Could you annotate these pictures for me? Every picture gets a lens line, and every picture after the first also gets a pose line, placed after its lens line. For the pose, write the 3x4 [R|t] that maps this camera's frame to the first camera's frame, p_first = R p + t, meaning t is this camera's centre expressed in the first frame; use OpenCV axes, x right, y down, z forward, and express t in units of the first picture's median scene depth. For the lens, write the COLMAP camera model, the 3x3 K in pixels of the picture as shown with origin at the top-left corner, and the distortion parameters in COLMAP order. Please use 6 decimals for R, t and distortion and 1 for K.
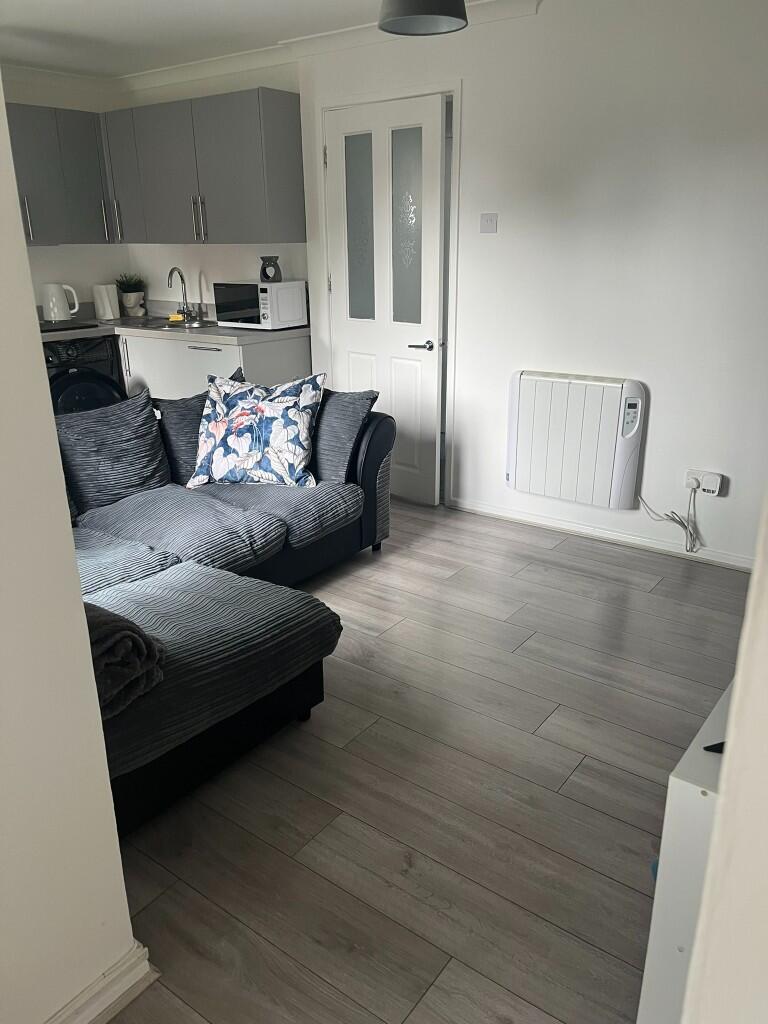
lens RADIAL K [[769.1, 0, 385.3], [0, 769.1, 519.6], [0, 0, 1]] dist [0.033894, -0.030163]
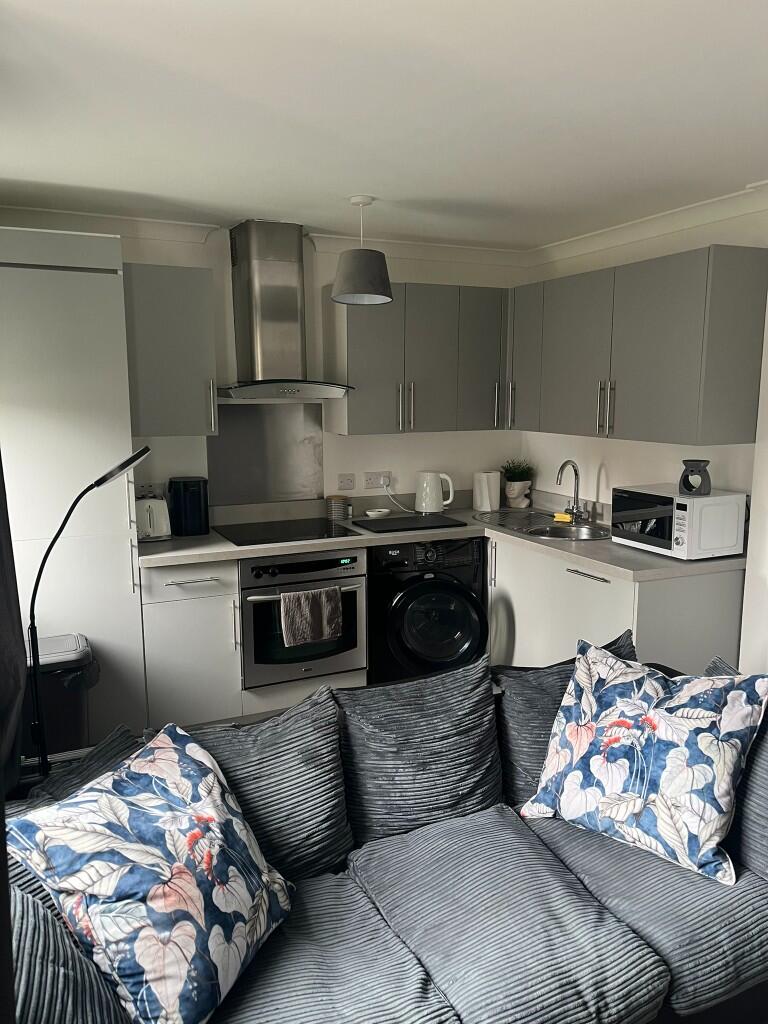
lens RADIAL K [[769.1, 0, 375.9], [0, 769.1, 515.1], [0, 0, 1]] dist [0.033894, -0.030163]
pose [[0.862926, 0.089173, -0.497401, -0.055581], [-0.176441, 0.975527, -0.131211, -0.178837], [0.473527, 0.200988, 0.857541, 0.311533]]
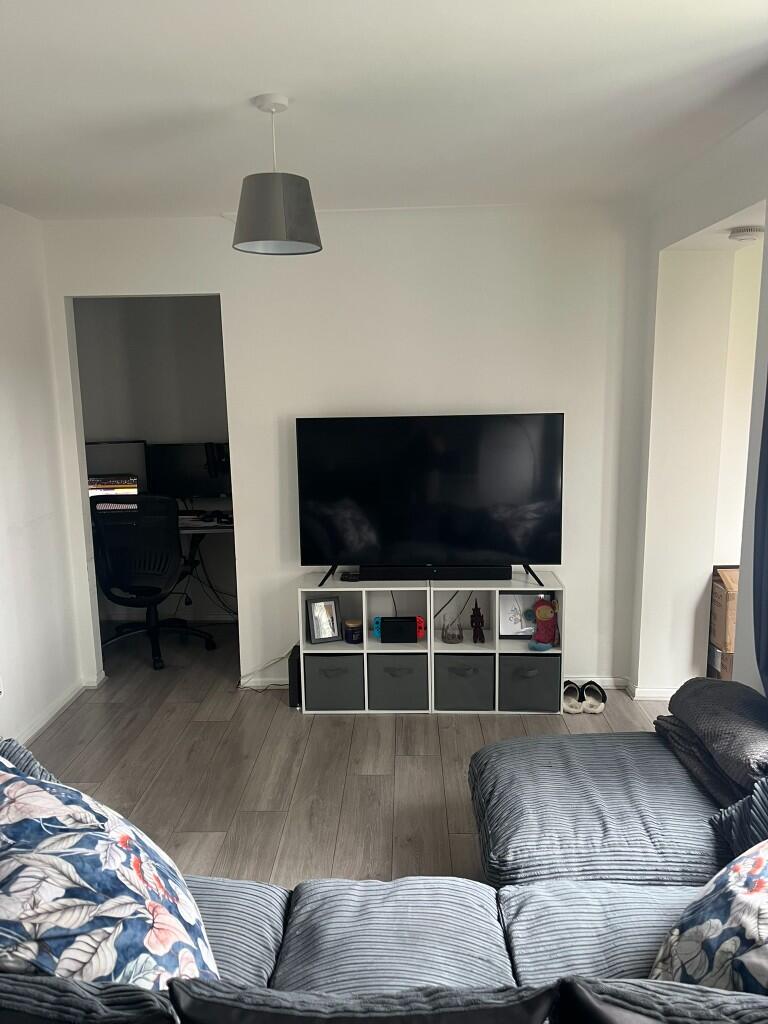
lens RADIAL K [[769.1, 0, 384.2], [0, 769.1, 512.7], [0, 0, 1]] dist [0.033894, -0.030163]
pose [[-0.566113, -0.122332, 0.815200, -0.575078], [0.296778, 0.892366, 0.340008, -0.409571], [-0.769051, 0.434416, -0.468875, 0.973742]]
